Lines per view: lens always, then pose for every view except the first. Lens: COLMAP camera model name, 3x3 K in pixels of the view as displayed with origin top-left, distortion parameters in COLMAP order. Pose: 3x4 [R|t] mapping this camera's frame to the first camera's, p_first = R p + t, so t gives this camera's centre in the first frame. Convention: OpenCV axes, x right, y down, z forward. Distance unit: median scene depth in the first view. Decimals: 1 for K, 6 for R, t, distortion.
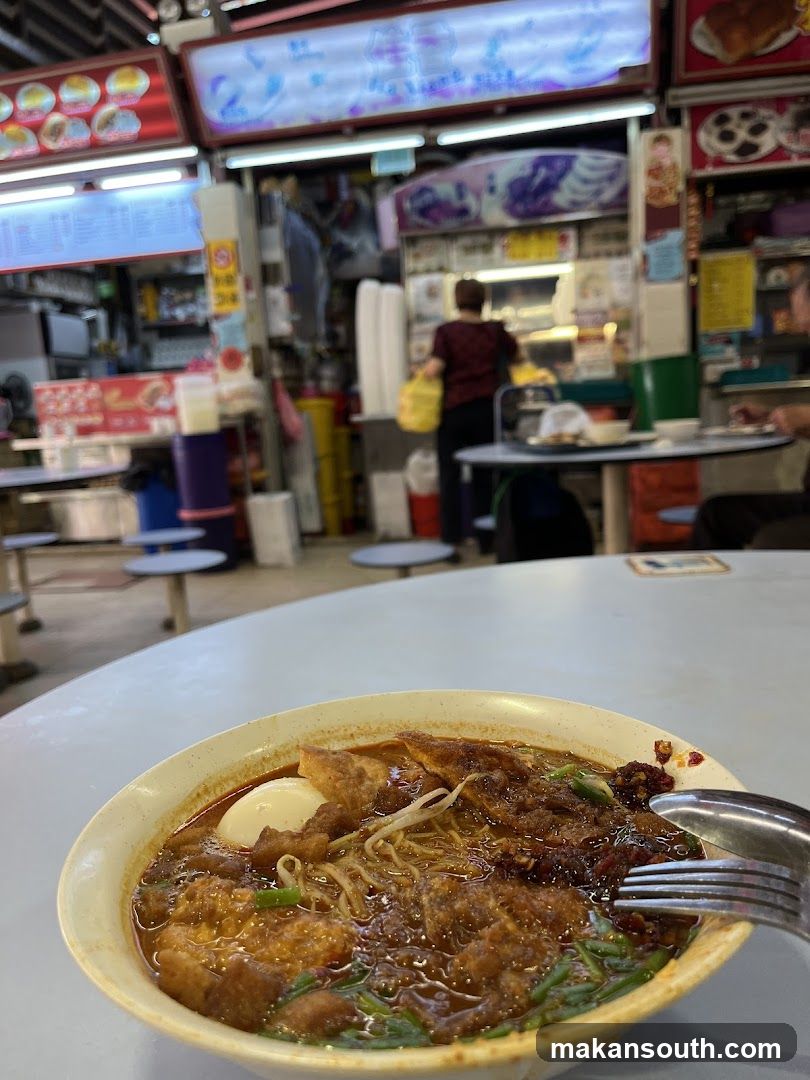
lens RADIAL K [[808.2, 0, 402.0], [0, 808.2, 536.9], [0, 0, 1]] dist [0.018183, -0.032907]
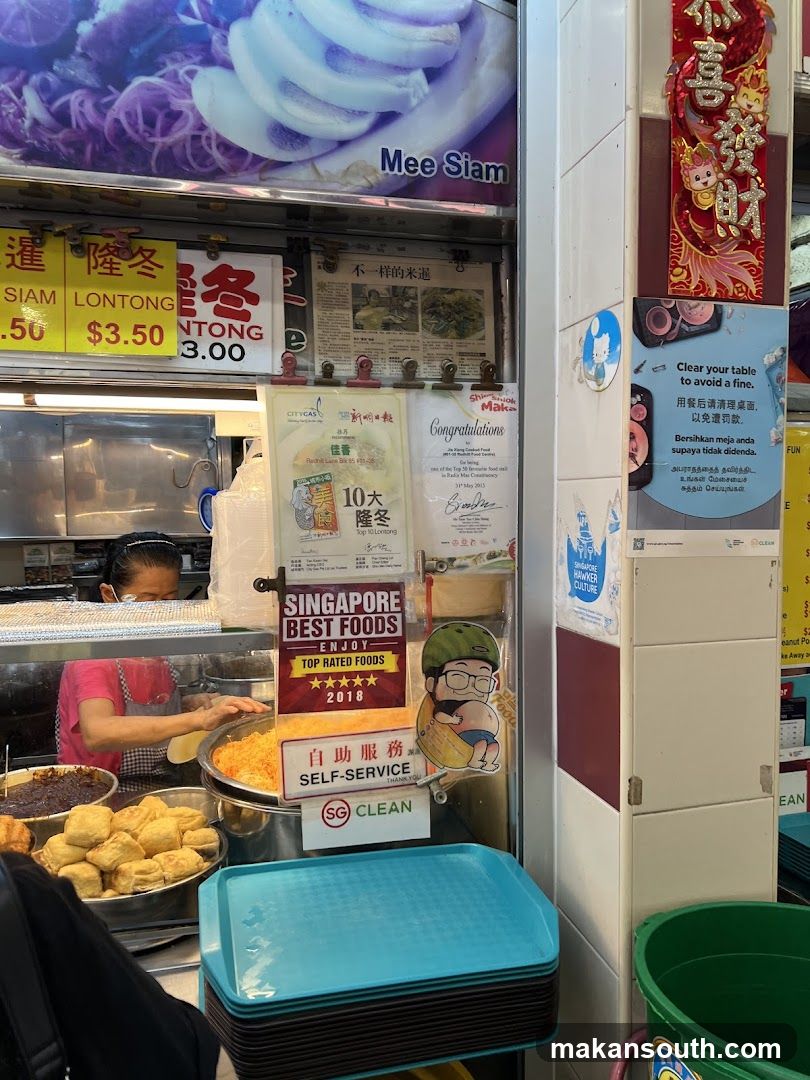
lens RADIAL K [[783.3, 0, 405.6], [0, 783.3, 530.7], [0, 0, 1]] dist [0.027232, -0.024770]
pose [[0.901706, 0.036218, 0.430831, 0.155363], [0.025106, 0.990418, -0.135804, -0.278666], [-0.431621, 0.133272, 0.892156, 0.823940]]
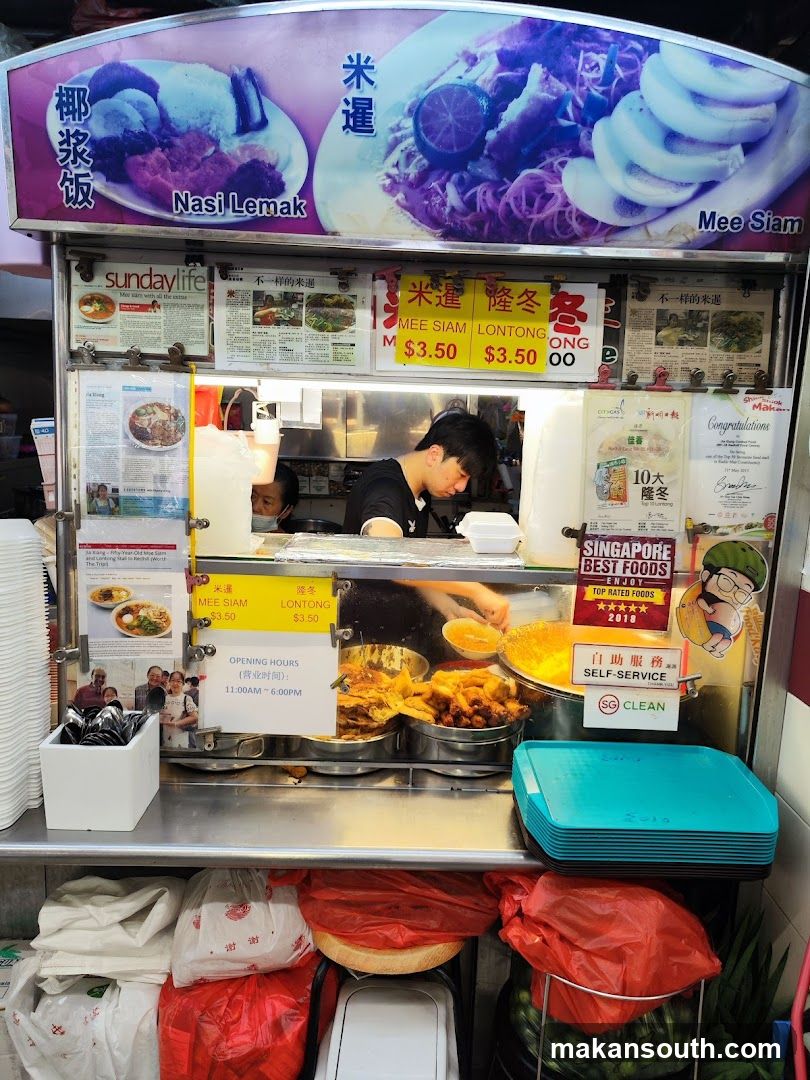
lens RADIAL K [[736.0, 0, 417.4], [0, 736.0, 528.9], [0, 0, 1]] dist [0.019492, -0.012449]
pose [[0.970100, 0.052415, 0.236980, 0.079839], [-0.052999, 0.998587, -0.003909, -0.295453], [-0.236850, -0.008768, 0.971507, 0.770731]]
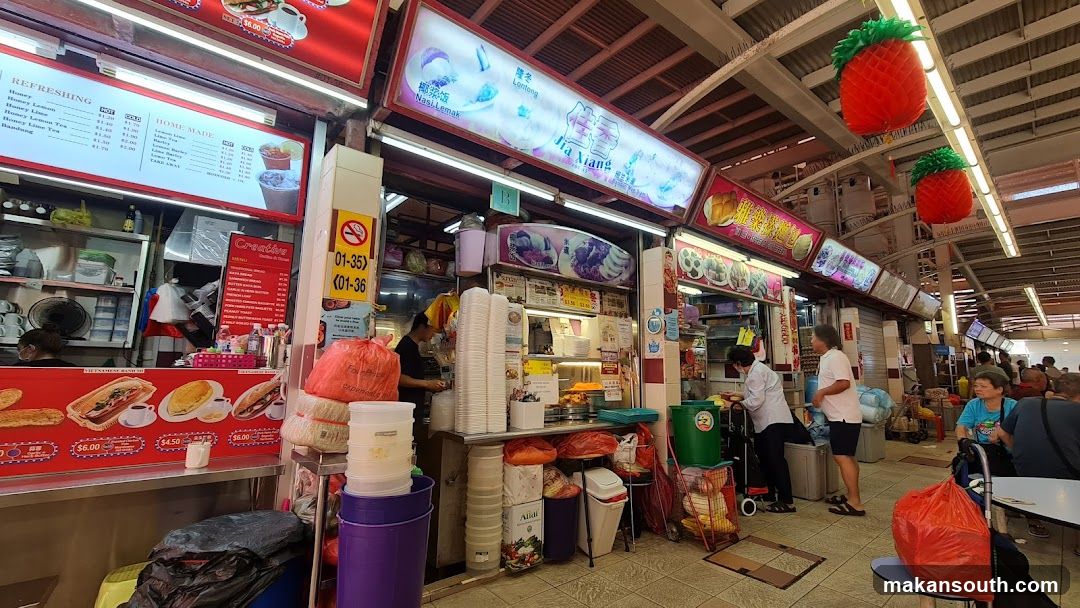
lens RADIAL K [[441.4, 0, 542.2], [0, 441.4, 294.9], [0, 0, 1]] dist [-0.000450, 0.000176]
pose [[0.632924, 0.201158, 0.747625, -0.439770], [0.077830, 0.944233, -0.319947, -0.148542], [-0.770292, 0.260690, 0.581971, 0.669877]]
